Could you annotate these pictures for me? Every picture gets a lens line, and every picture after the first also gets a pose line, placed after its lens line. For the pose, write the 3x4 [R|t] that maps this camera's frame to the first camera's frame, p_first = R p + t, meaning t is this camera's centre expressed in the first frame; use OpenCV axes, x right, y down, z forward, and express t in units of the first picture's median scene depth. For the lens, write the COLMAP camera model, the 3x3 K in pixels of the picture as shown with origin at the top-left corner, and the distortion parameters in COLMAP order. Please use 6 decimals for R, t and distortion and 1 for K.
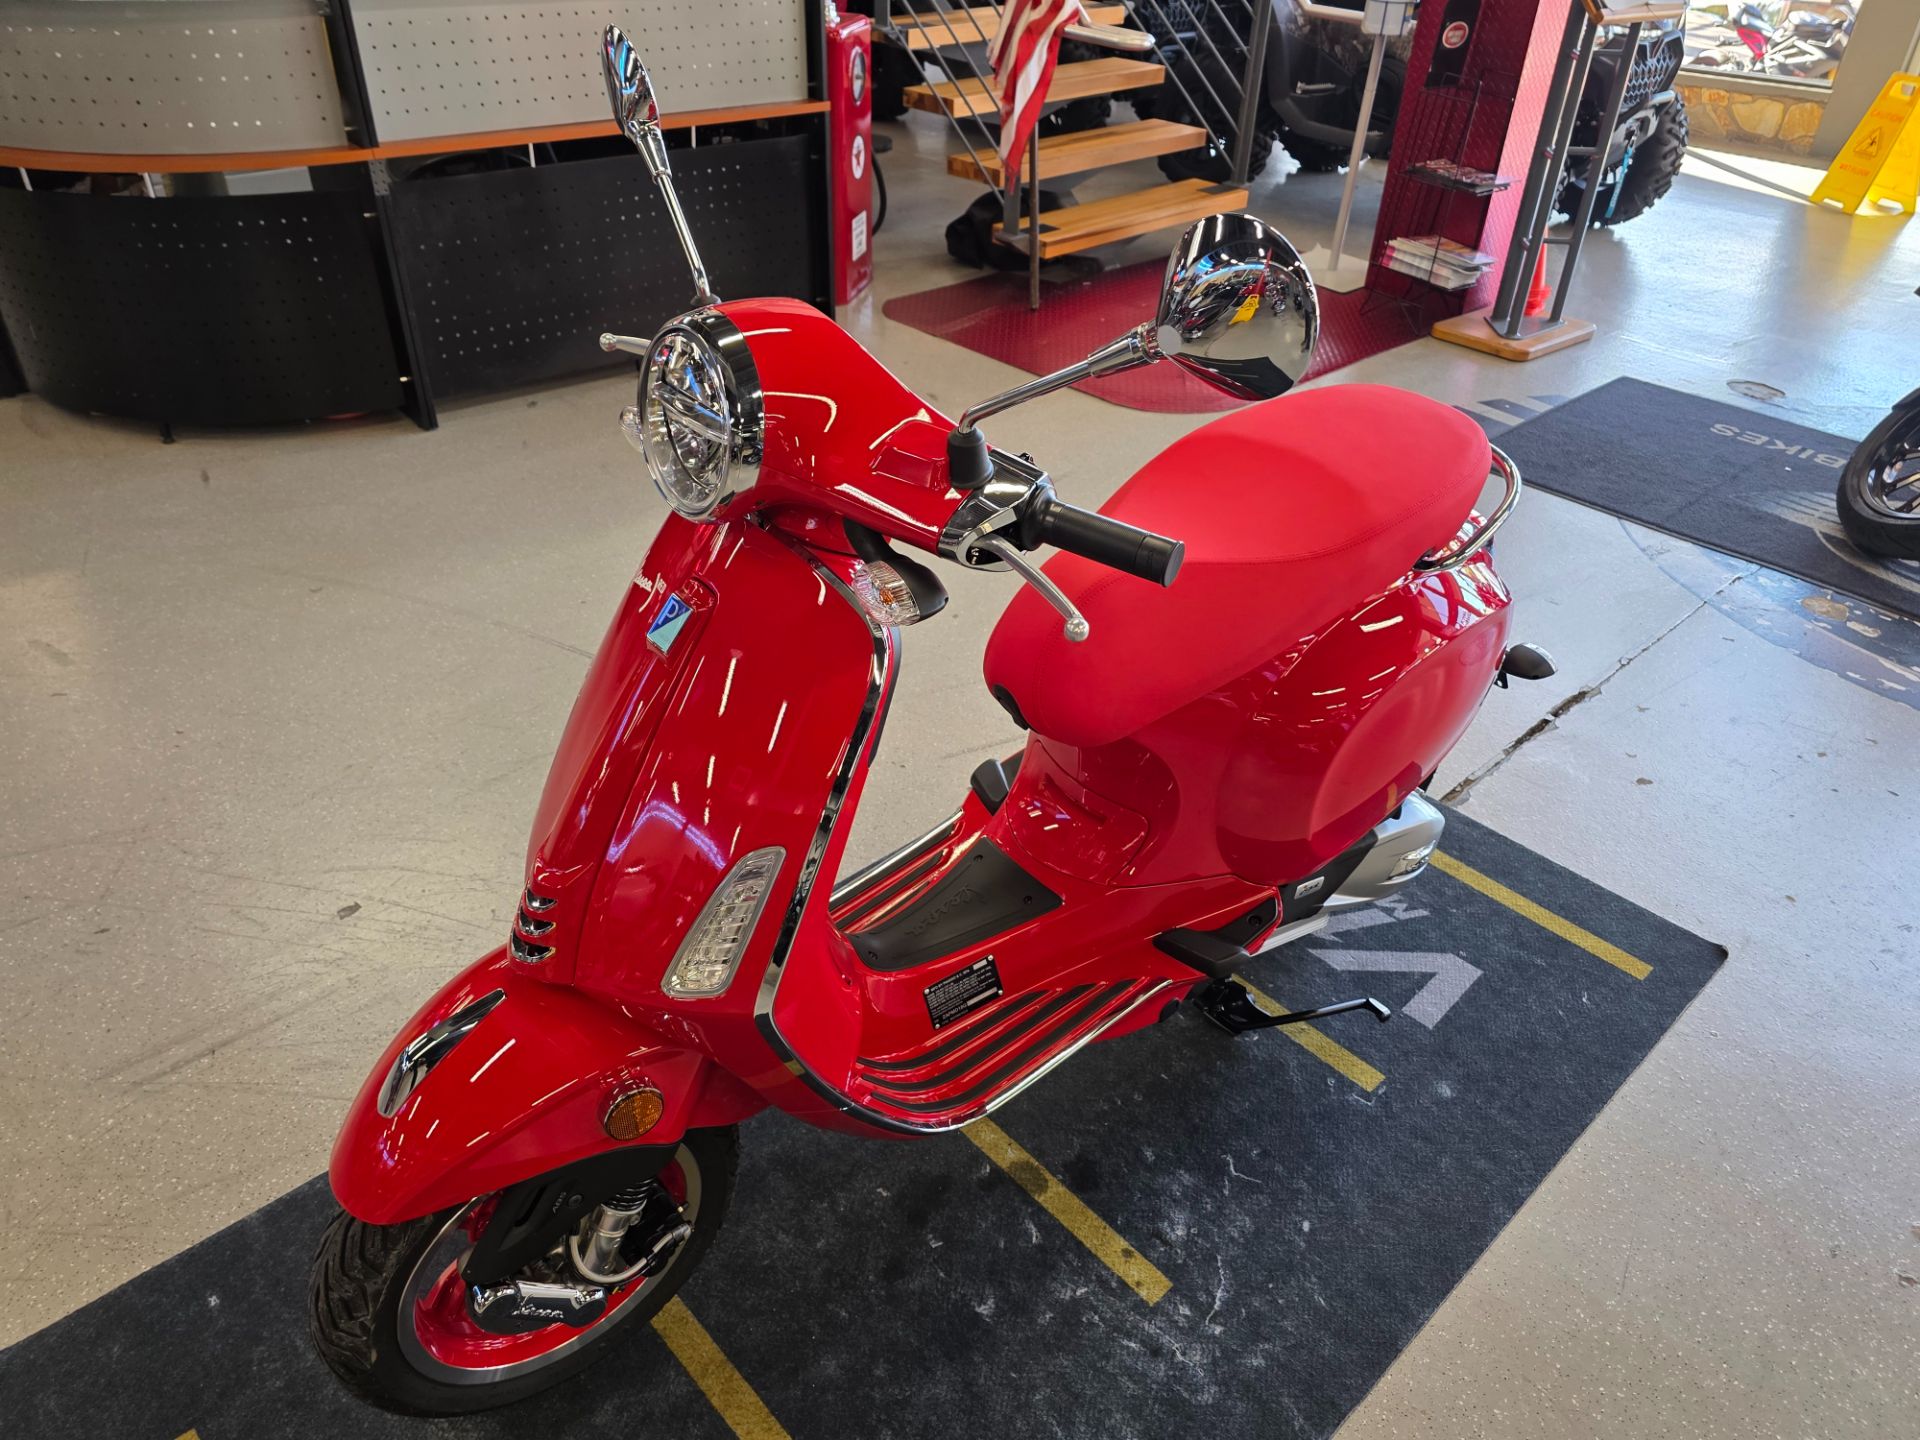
lens RADIAL K [[1292.0, 0, 960.0], [0, 1292.0, 720.0], [0, 0, 1]] dist [0.054266, -0.047633]
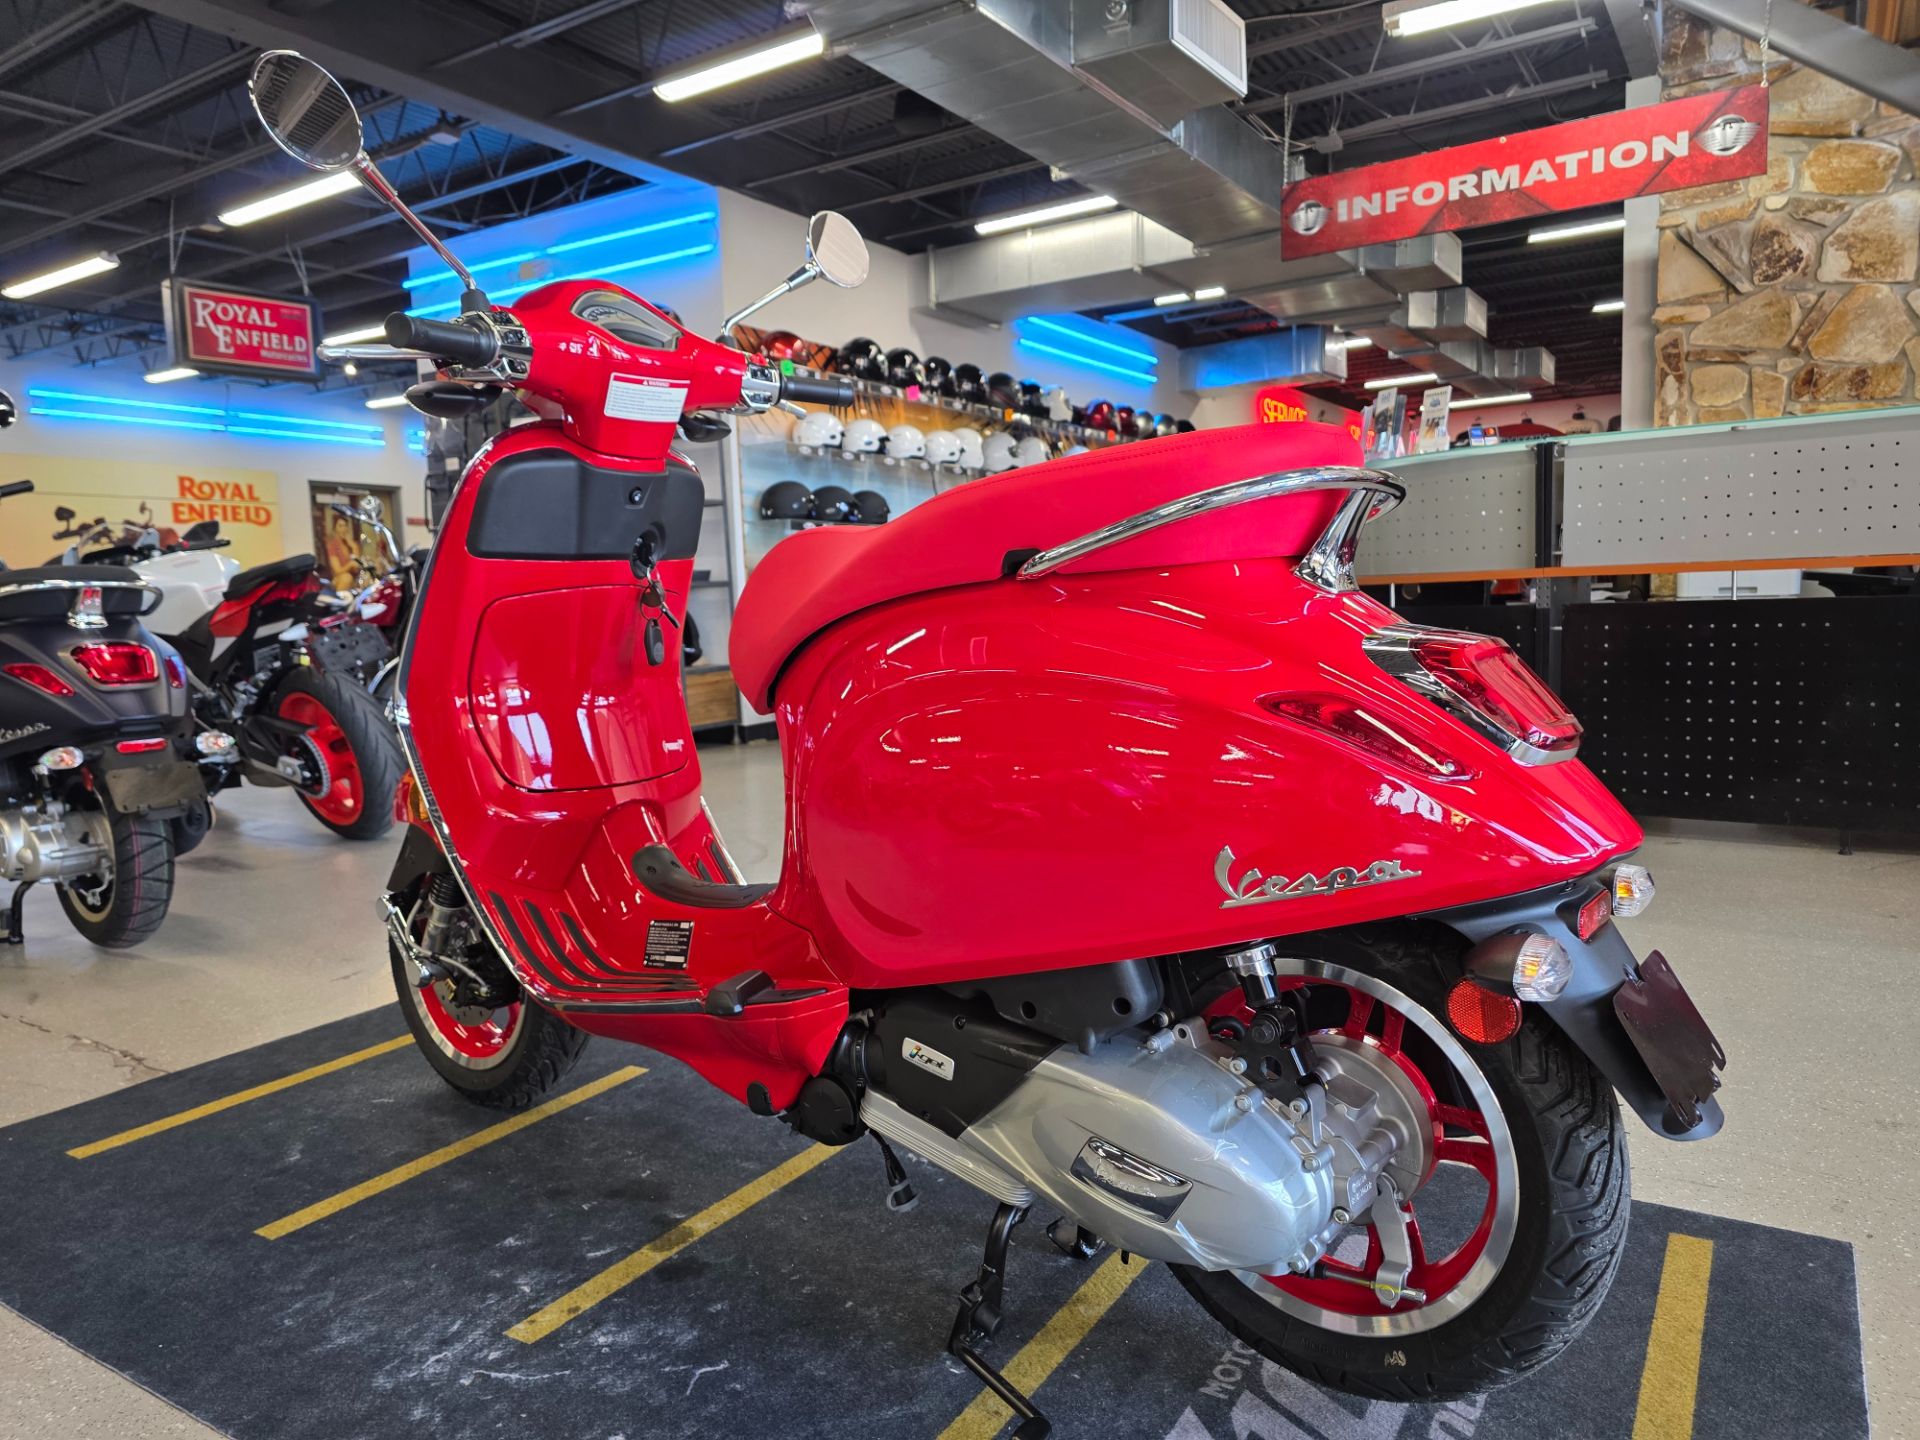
lens RADIAL K [[1295.1, 0, 957.9], [0, 1295.1, 730.2], [0, 0, 1]] dist [0.049364, -0.045585]
pose [[0.252431, 0.061233, -0.965676, 0.832943], [-0.511494, 0.855606, -0.079453, 0.024235], [0.821372, 0.513994, 0.247301, 0.678357]]
